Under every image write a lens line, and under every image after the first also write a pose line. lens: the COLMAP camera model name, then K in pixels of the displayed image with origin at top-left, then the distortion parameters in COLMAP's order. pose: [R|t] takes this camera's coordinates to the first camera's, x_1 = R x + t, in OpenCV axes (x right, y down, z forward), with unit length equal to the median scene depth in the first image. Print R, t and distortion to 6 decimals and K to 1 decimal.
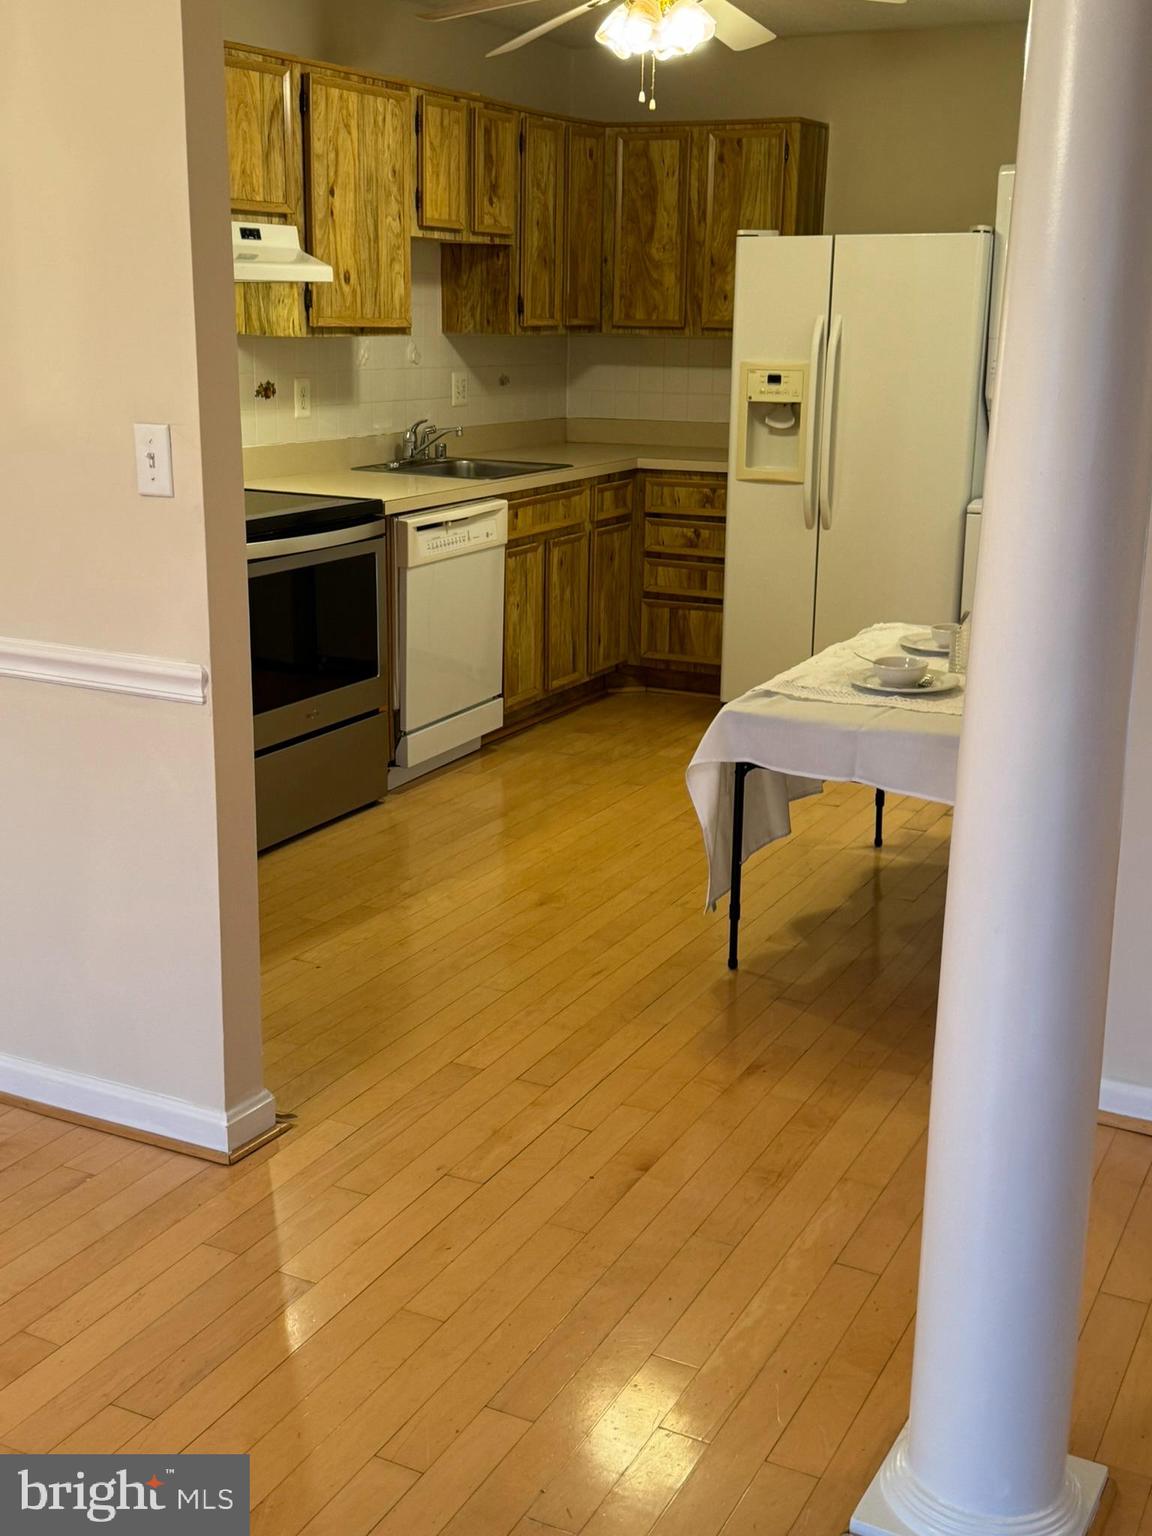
lens RADIAL K [[1717.1, 0, 576.0], [0, 1717.1, 768.0], [0, 0, 1]] dist [0.090387, -0.004023]
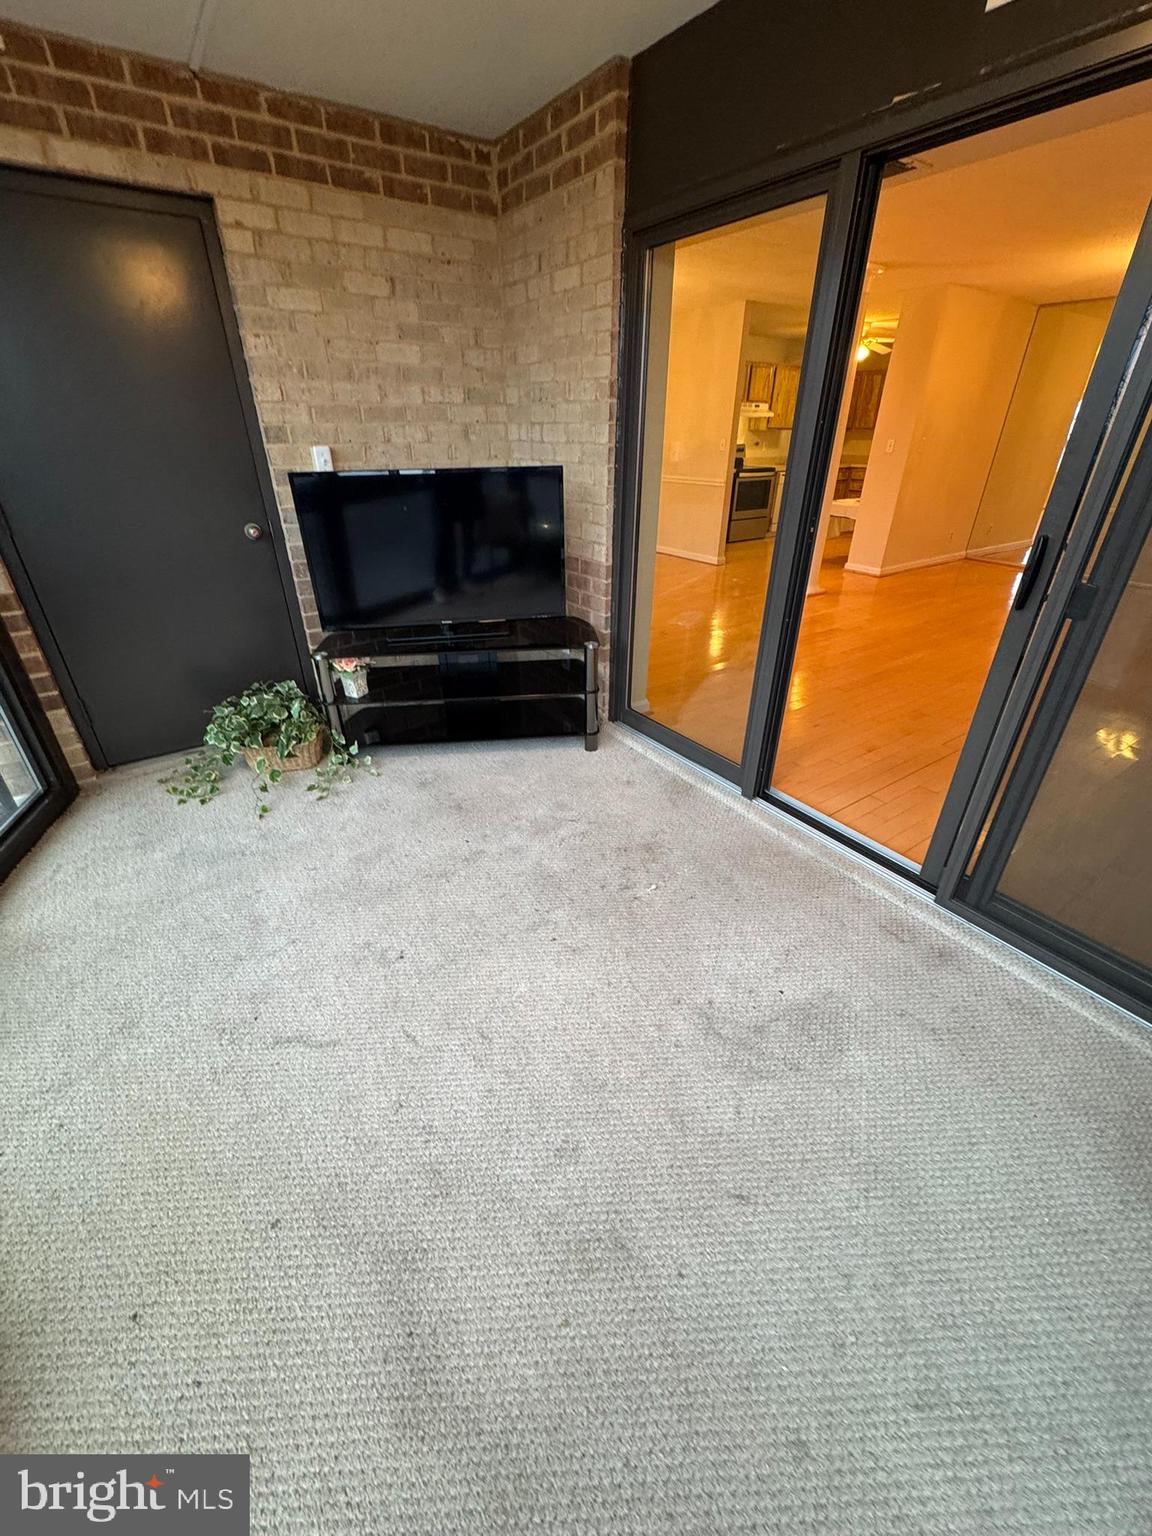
lens RADIAL K [[618.3, 0, 576.0], [0, 618.3, 768.0], [0, 0, 1]] dist [0.000875, 0.000272]
pose [[0.885586, 0.212721, -0.412902, 0.264047], [-0.109566, 0.959548, 0.259350, 0.240440], [0.451368, -0.184436, 0.873069, -0.825133]]
